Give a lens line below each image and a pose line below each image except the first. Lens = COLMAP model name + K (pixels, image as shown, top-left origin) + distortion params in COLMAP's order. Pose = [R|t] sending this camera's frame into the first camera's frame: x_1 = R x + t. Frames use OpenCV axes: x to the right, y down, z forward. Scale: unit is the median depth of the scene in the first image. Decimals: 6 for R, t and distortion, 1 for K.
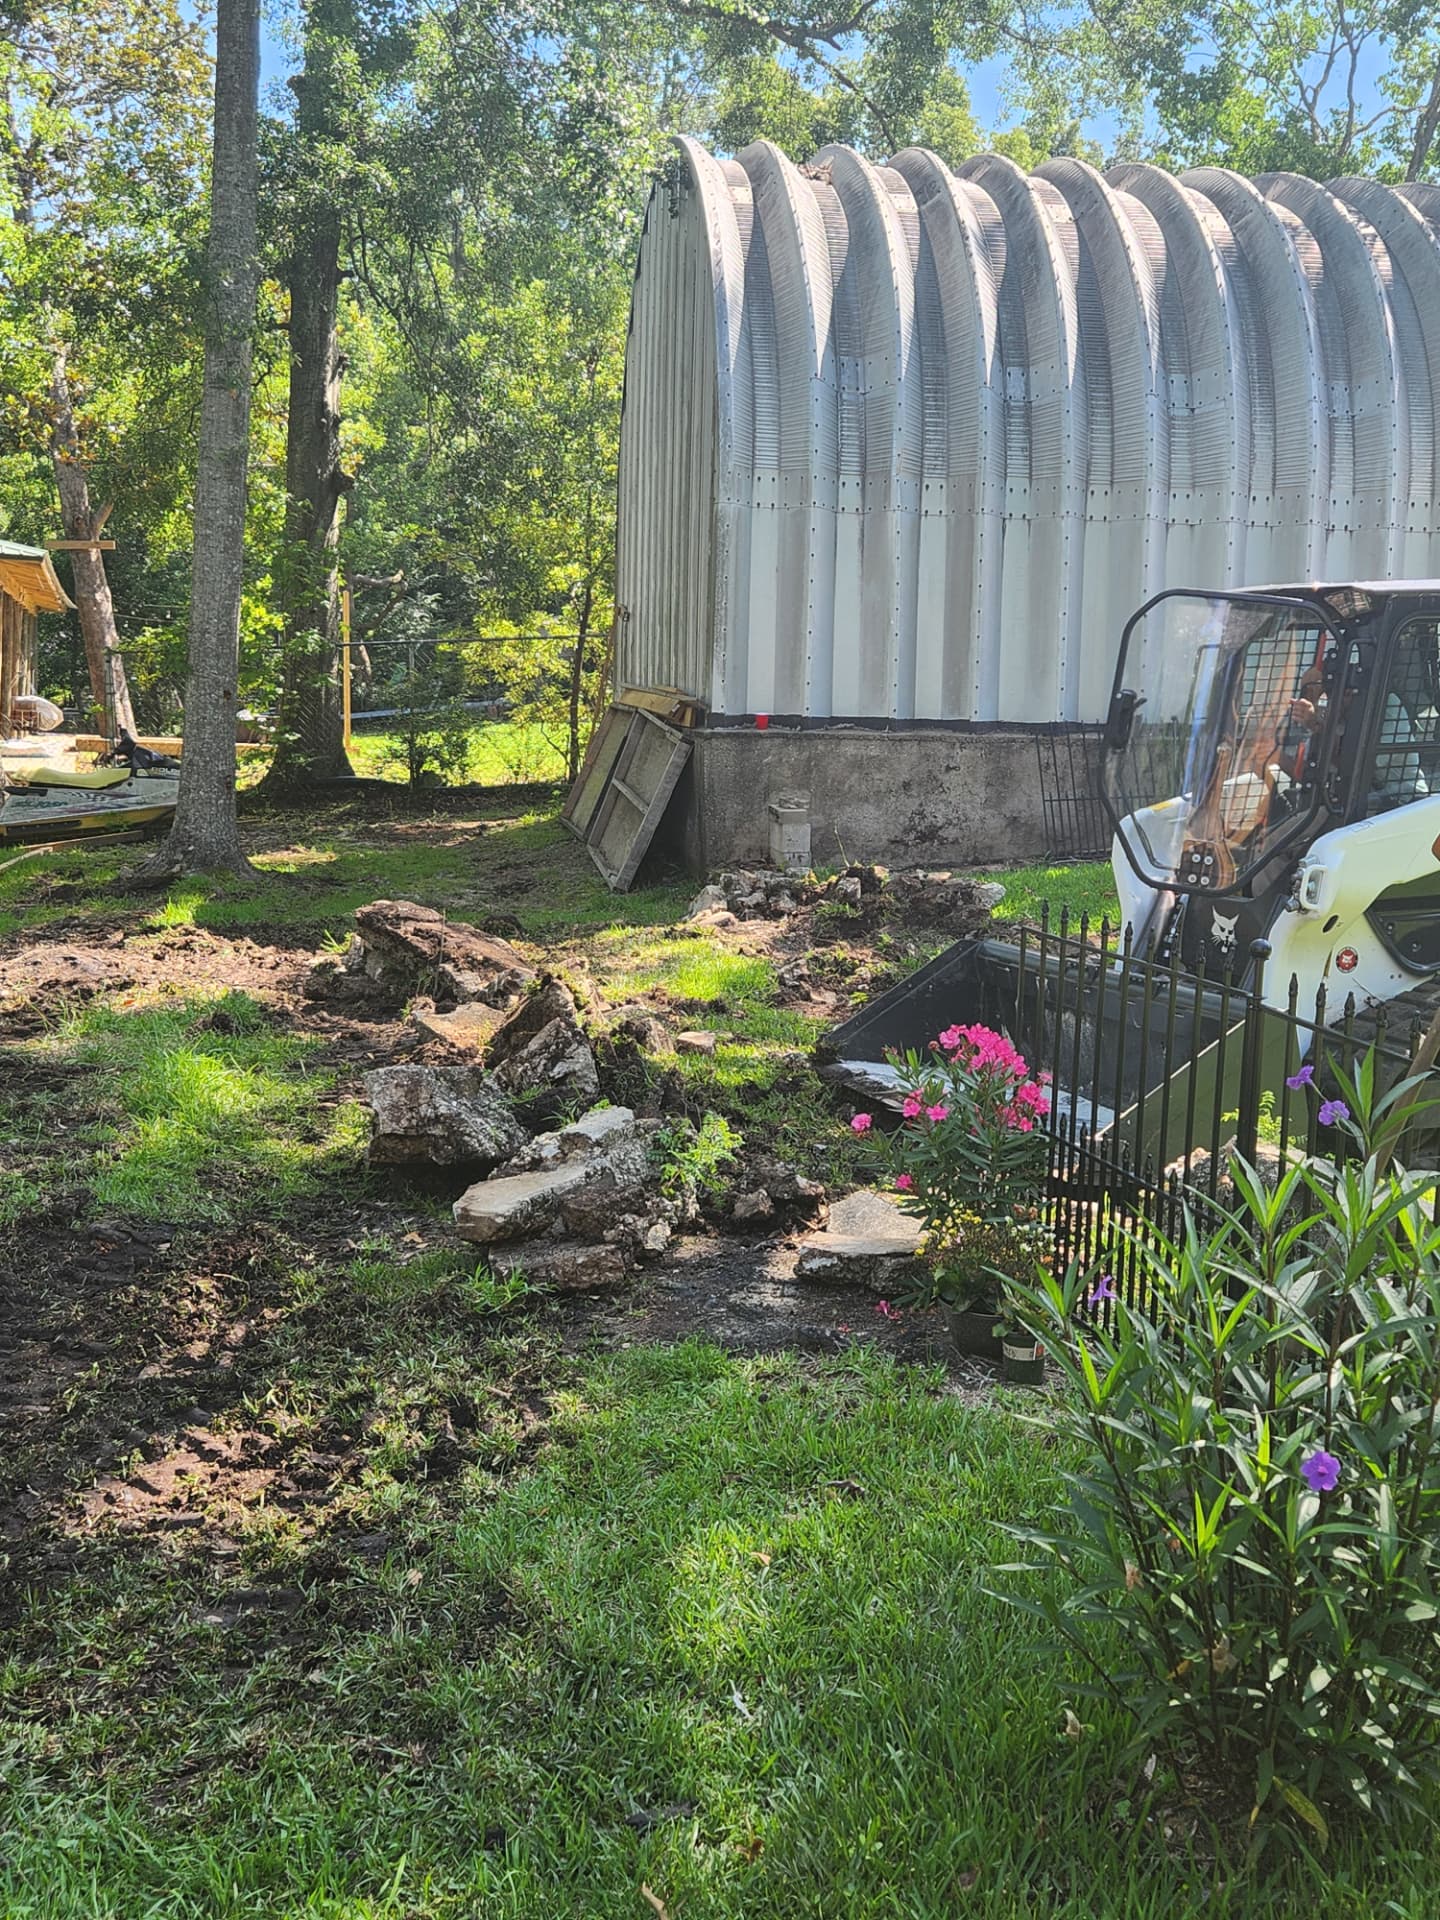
lens RADIAL K [[1982.4, 0, 726.6], [0, 1982.4, 950.4], [0, 0, 1]] dist [0.084410, -0.074960]
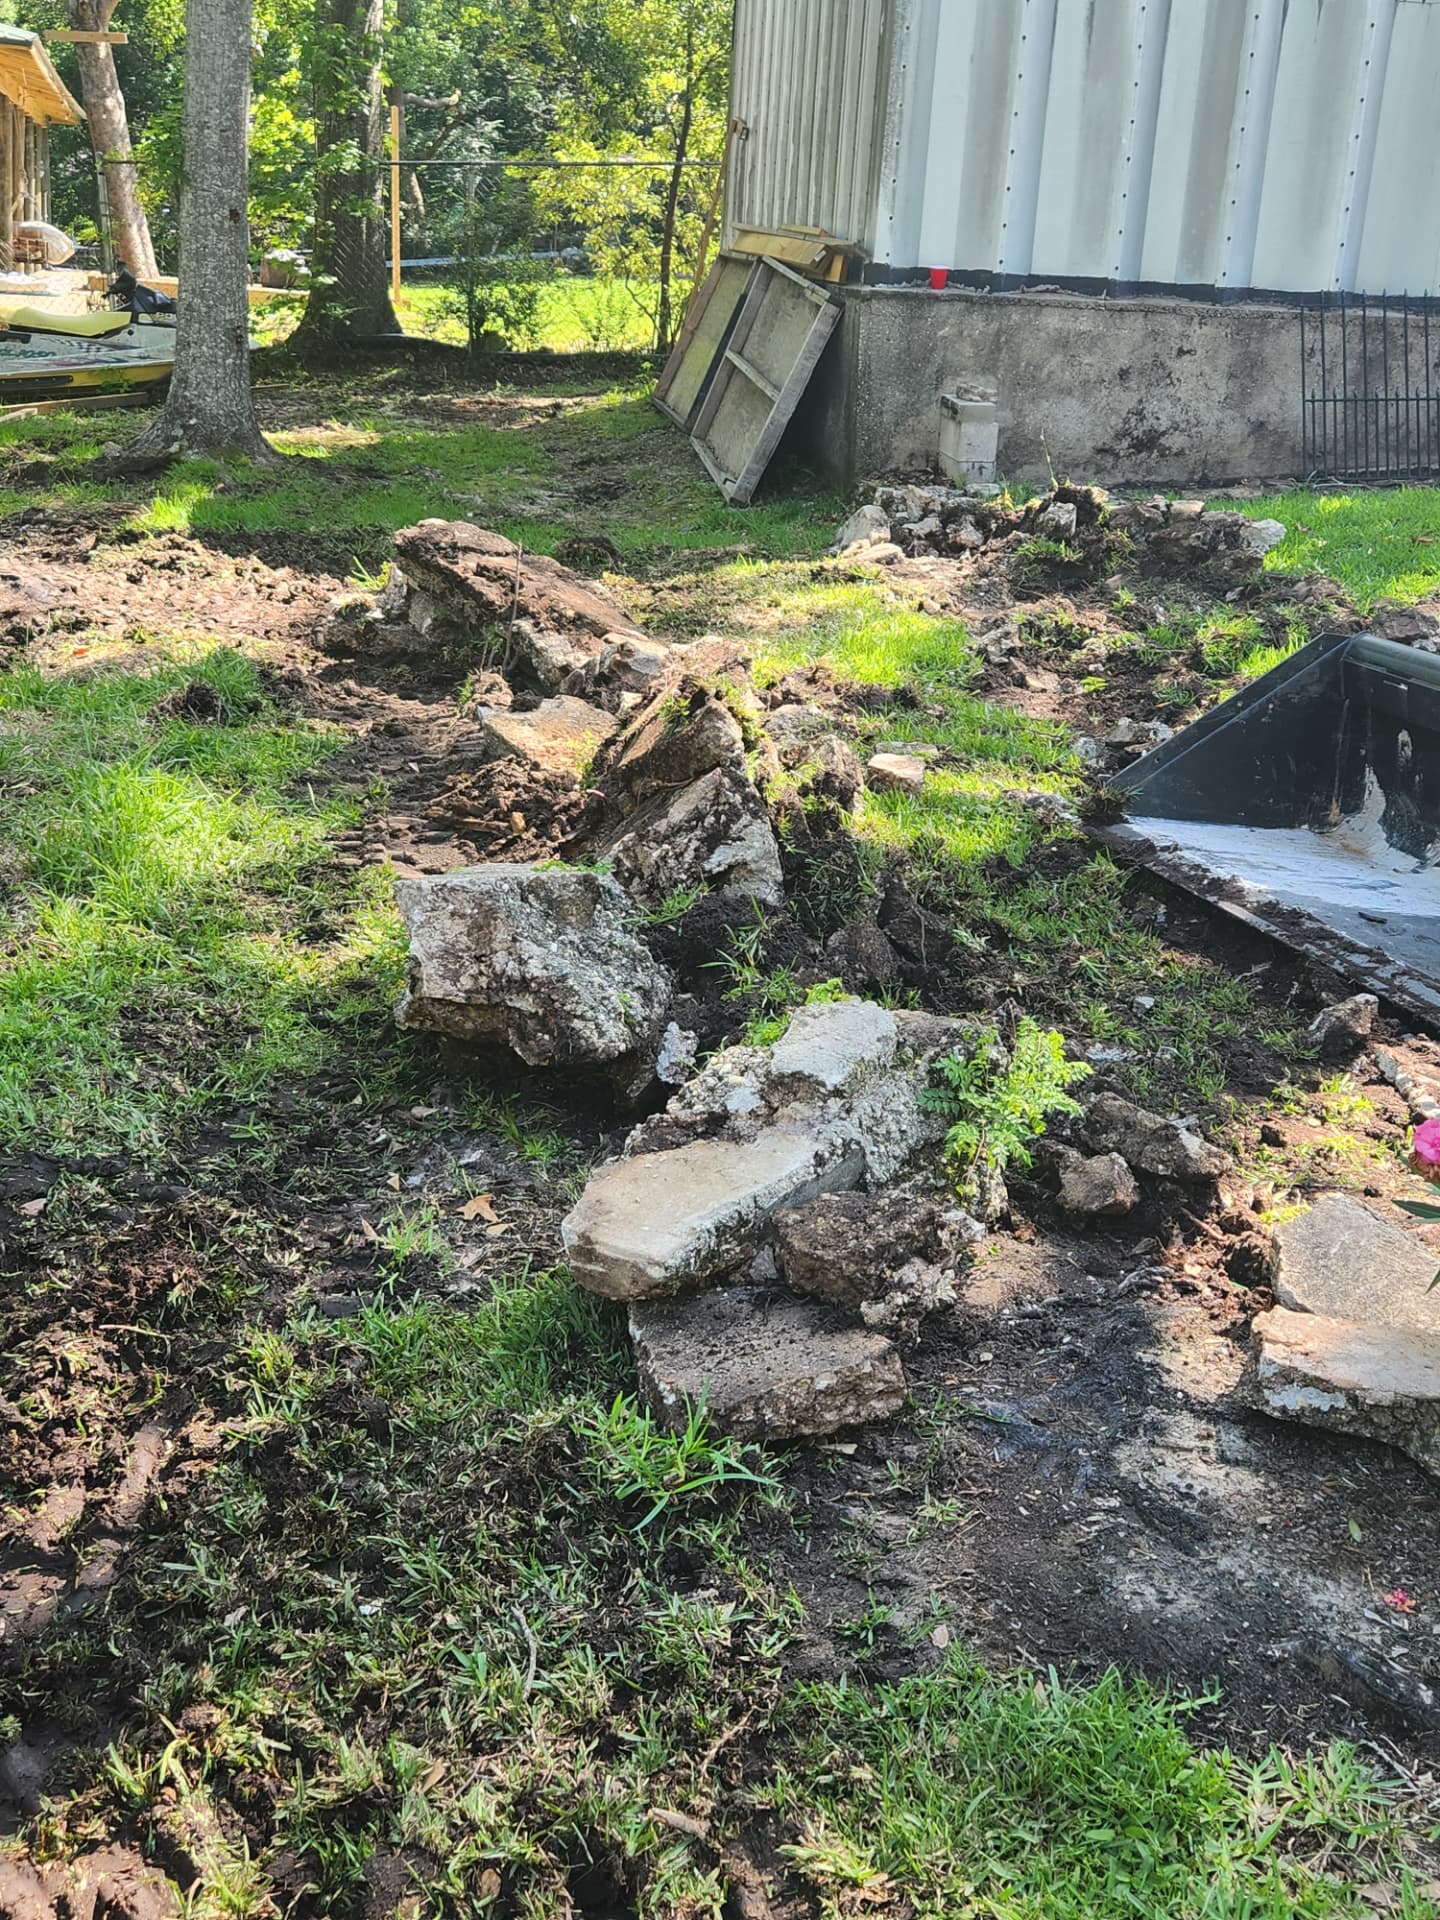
lens RADIAL K [[1982.4, 0, 726.6], [0, 1982.4, 950.4], [0, 0, 1]] dist [0.084410, -0.074960]
pose [[0.998829, 0.043554, -0.021084, -0.039698], [-0.038330, 0.978093, 0.204608, -0.020952], [0.029534, -0.203561, 0.978617, 0.234067]]
